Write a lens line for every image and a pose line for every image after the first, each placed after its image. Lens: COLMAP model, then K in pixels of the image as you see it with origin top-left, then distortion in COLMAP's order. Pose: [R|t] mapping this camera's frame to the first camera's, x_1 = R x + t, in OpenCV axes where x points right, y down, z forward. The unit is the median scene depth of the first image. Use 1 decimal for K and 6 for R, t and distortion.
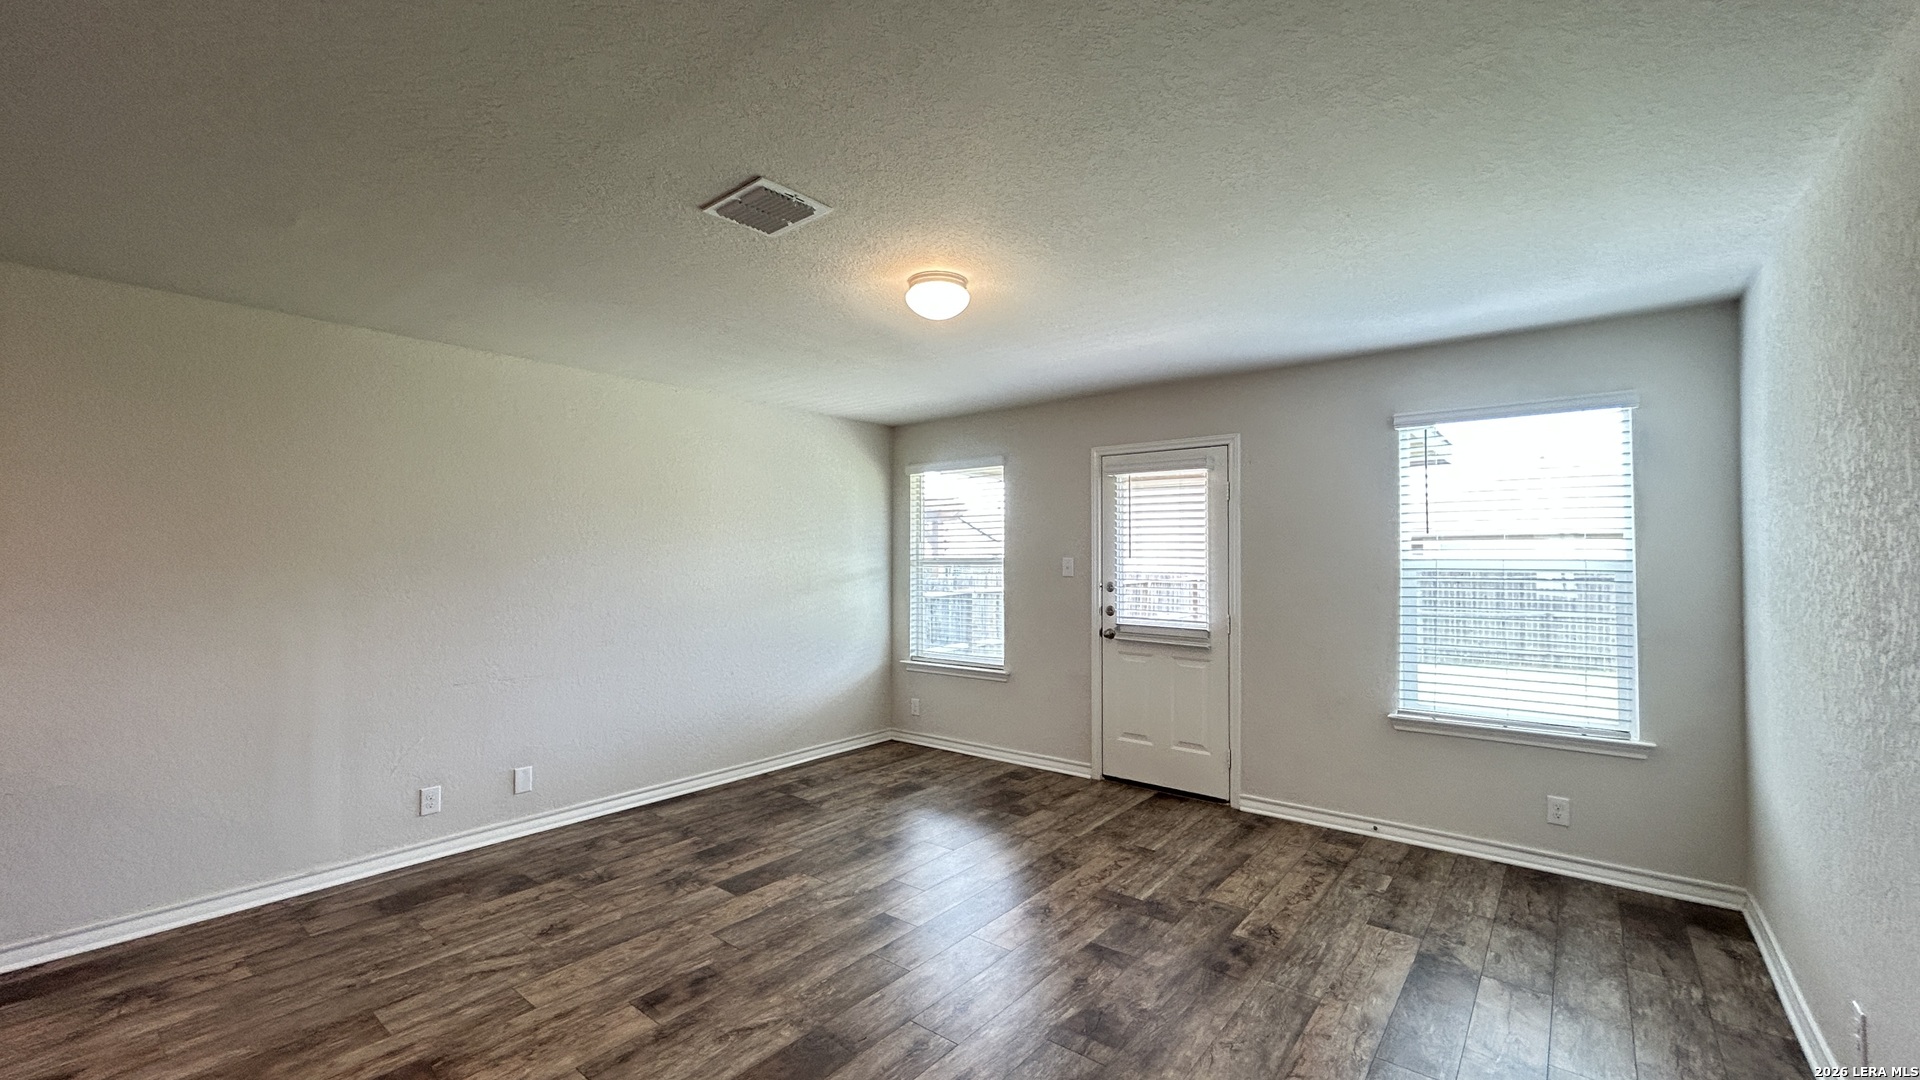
lens RADIAL K [[769.7, 0, 960.0], [0, 769.7, 540.0], [0, 0, 1]] dist [-0.000198, 0.000472]
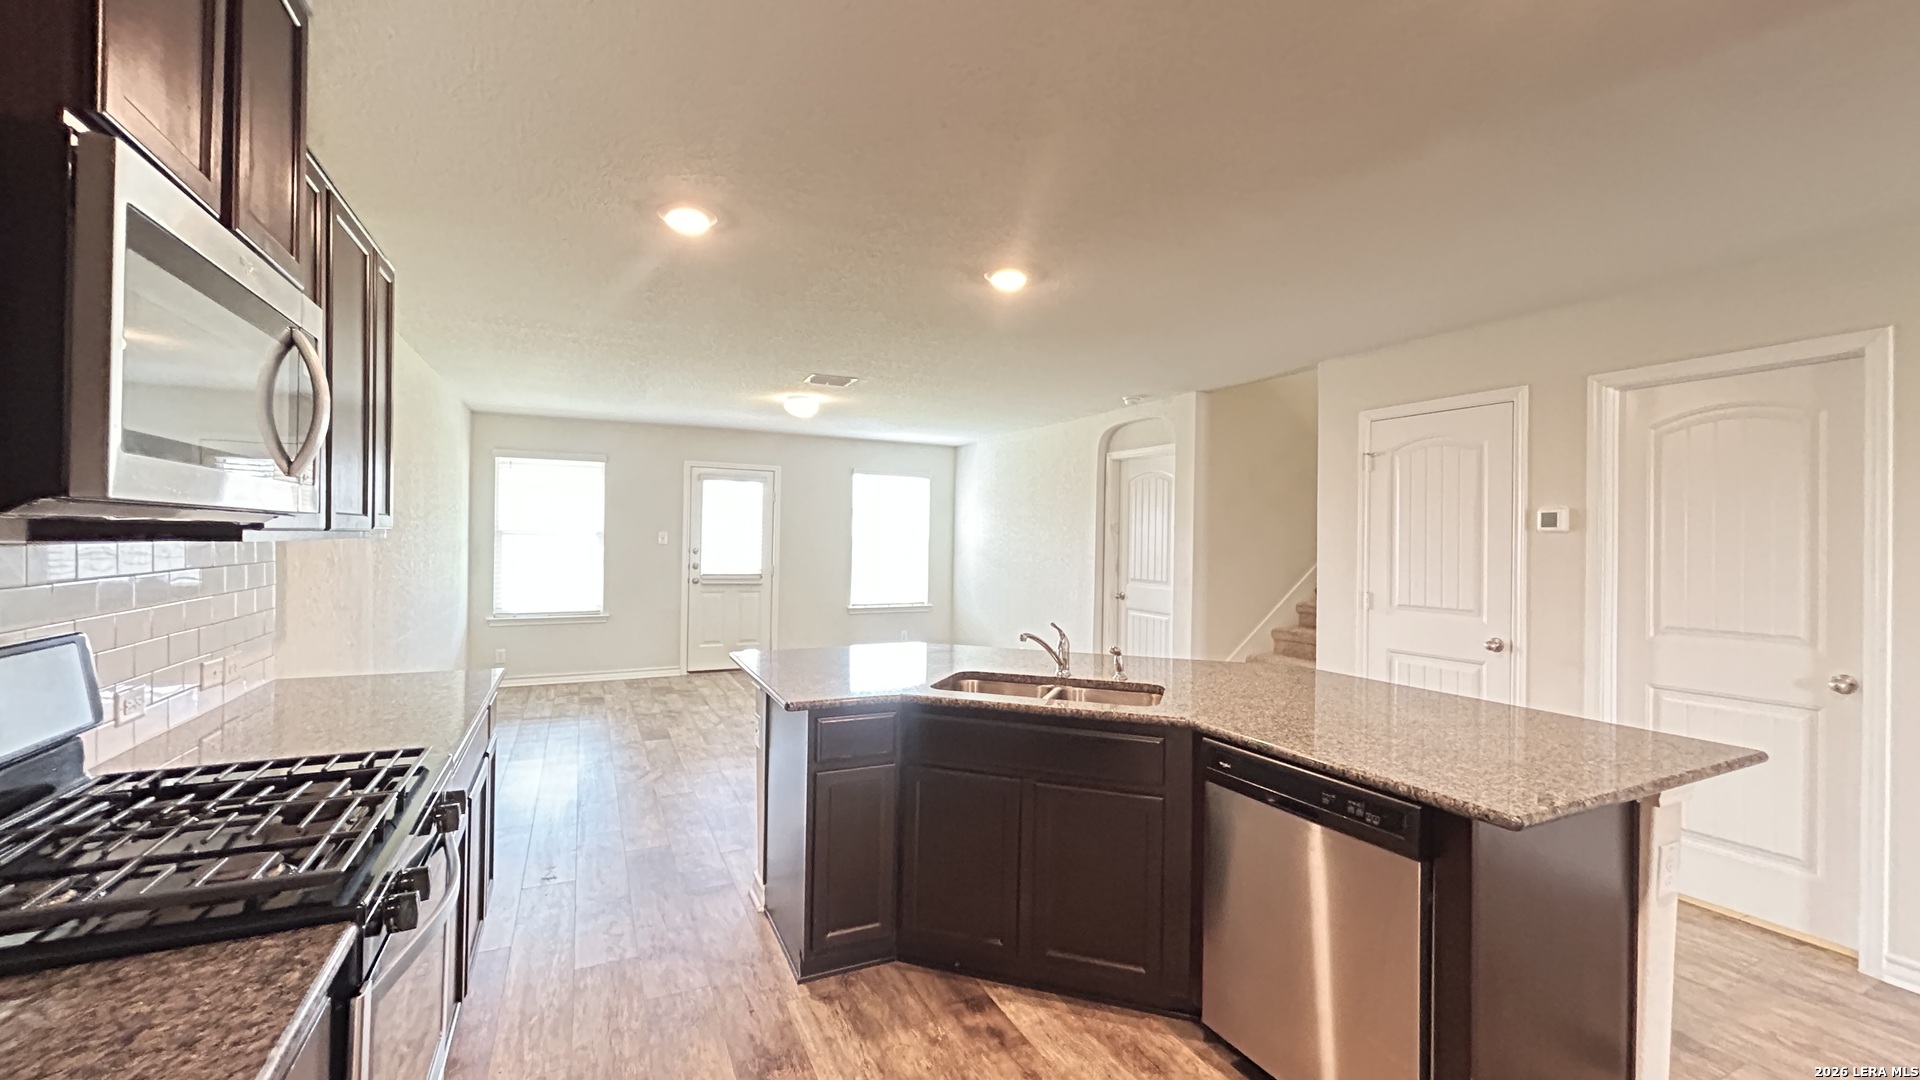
lens RADIAL K [[769.7, 0, 960.0], [0, 769.7, 540.0], [0, 0, 1]] dist [-0.000198, 0.000472]
pose [[0.422038, -0.001622, 0.906577, -1.015713], [-0.024366, 0.999617, 0.013132, 0.004615], [-0.906251, -0.027632, 0.421837, -0.152475]]
